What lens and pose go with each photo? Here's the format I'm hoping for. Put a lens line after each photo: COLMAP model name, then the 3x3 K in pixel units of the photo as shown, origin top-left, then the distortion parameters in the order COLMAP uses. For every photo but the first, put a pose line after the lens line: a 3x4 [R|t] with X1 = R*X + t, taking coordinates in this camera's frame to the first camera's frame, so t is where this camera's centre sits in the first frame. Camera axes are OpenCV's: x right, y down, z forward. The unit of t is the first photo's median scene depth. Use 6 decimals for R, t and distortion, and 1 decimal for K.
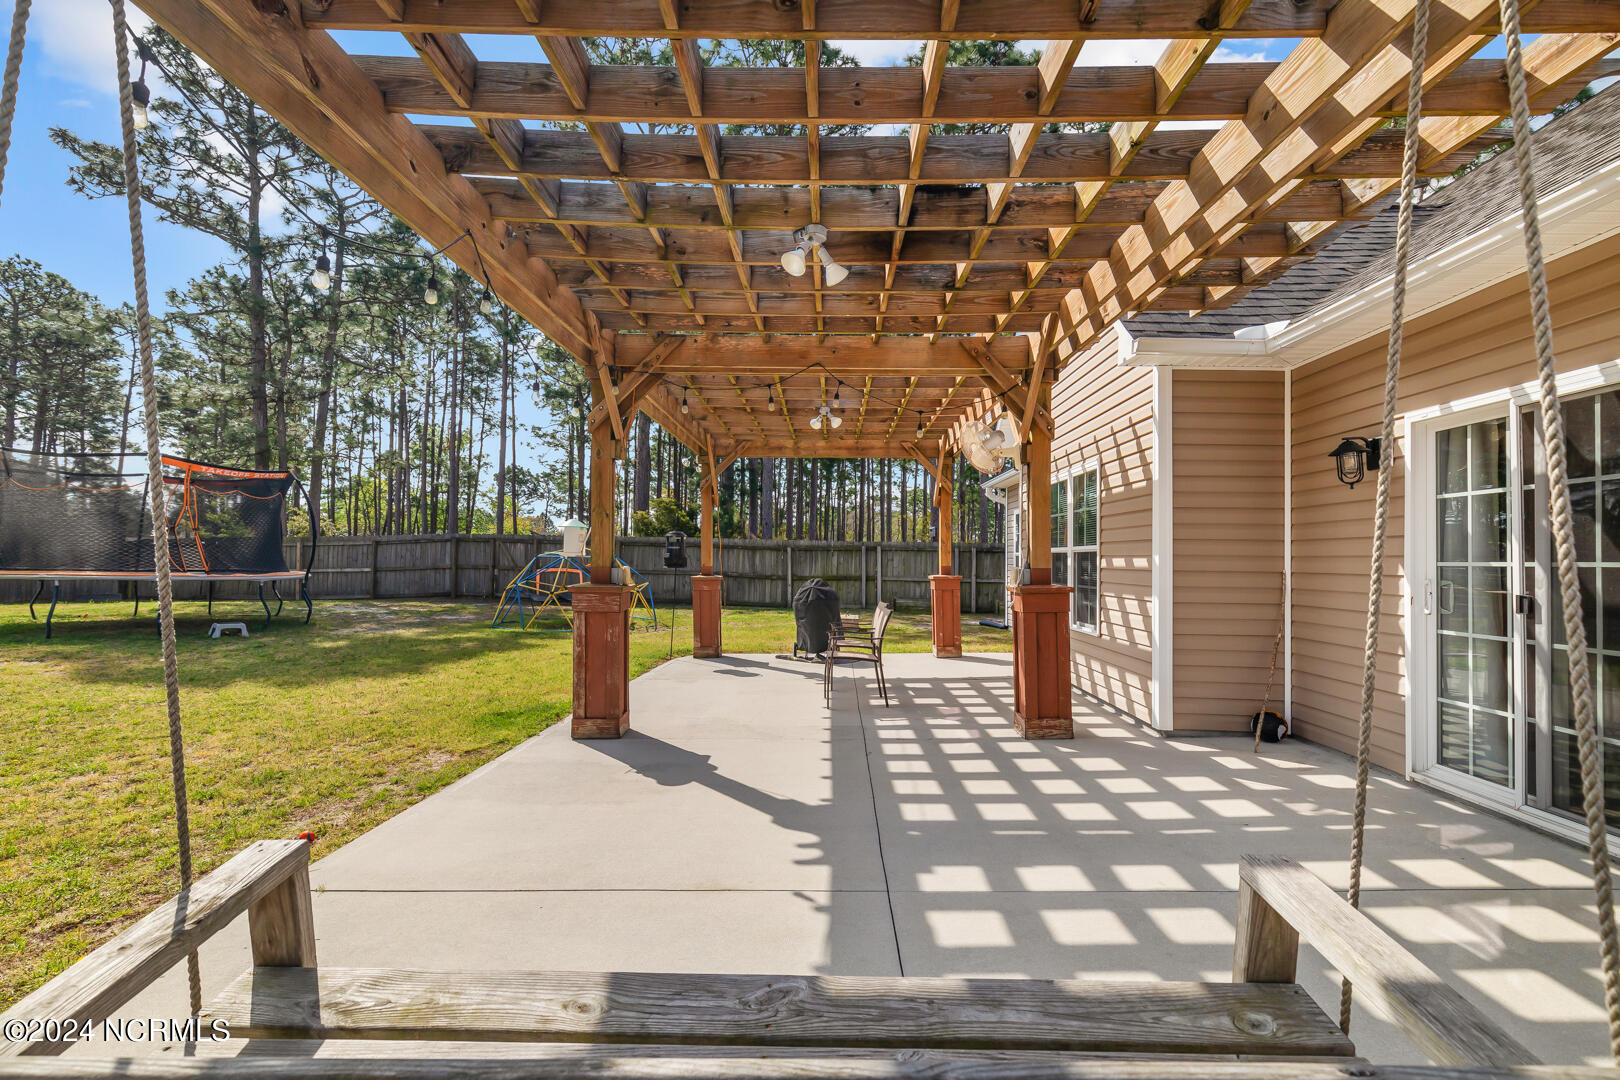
lens RADIAL K [[726.9, 0, 824.2], [0, 726.9, 555.8], [0, 0, 1]] dist [0.006814, -0.000047]
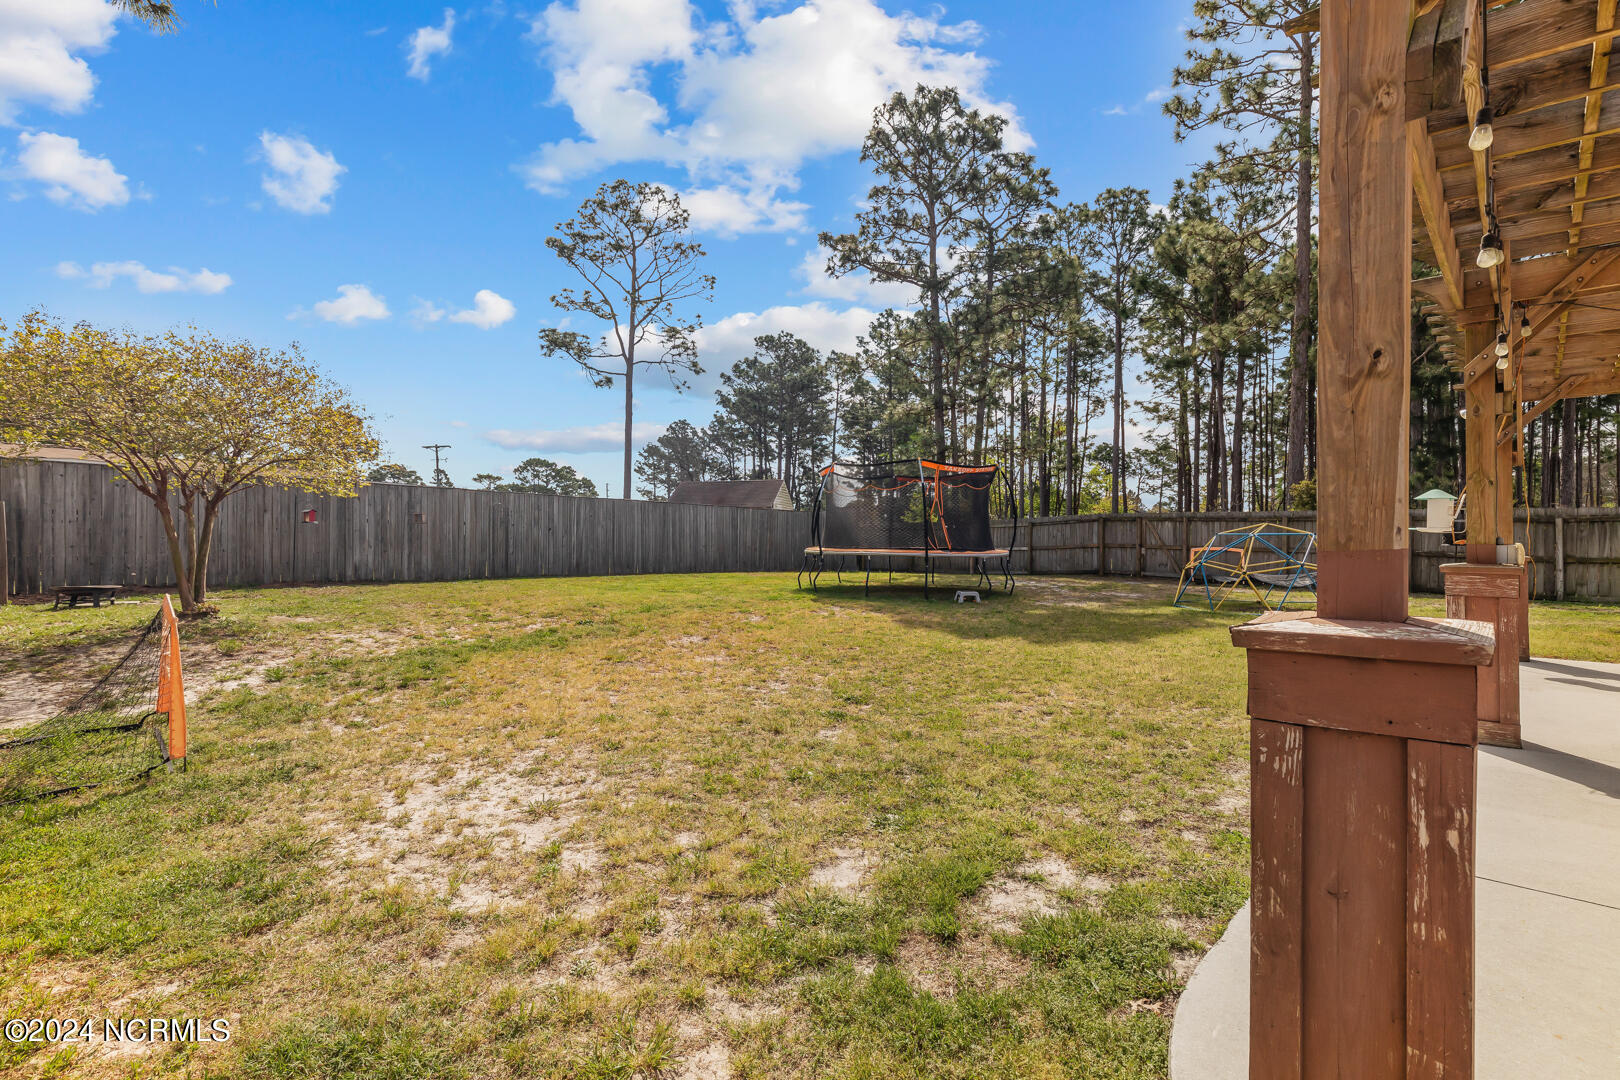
lens RADIAL K [[743.5, 0, 830.6], [0, 743.5, 546.6], [0, 0, 1]] dist [0.005944, -0.000616]
pose [[0.733223, -0.001039, -0.679987, -0.271447], [0.011796, 0.999868, 0.011191, -0.000120], [0.679886, -0.016227, 0.733139, -0.160282]]
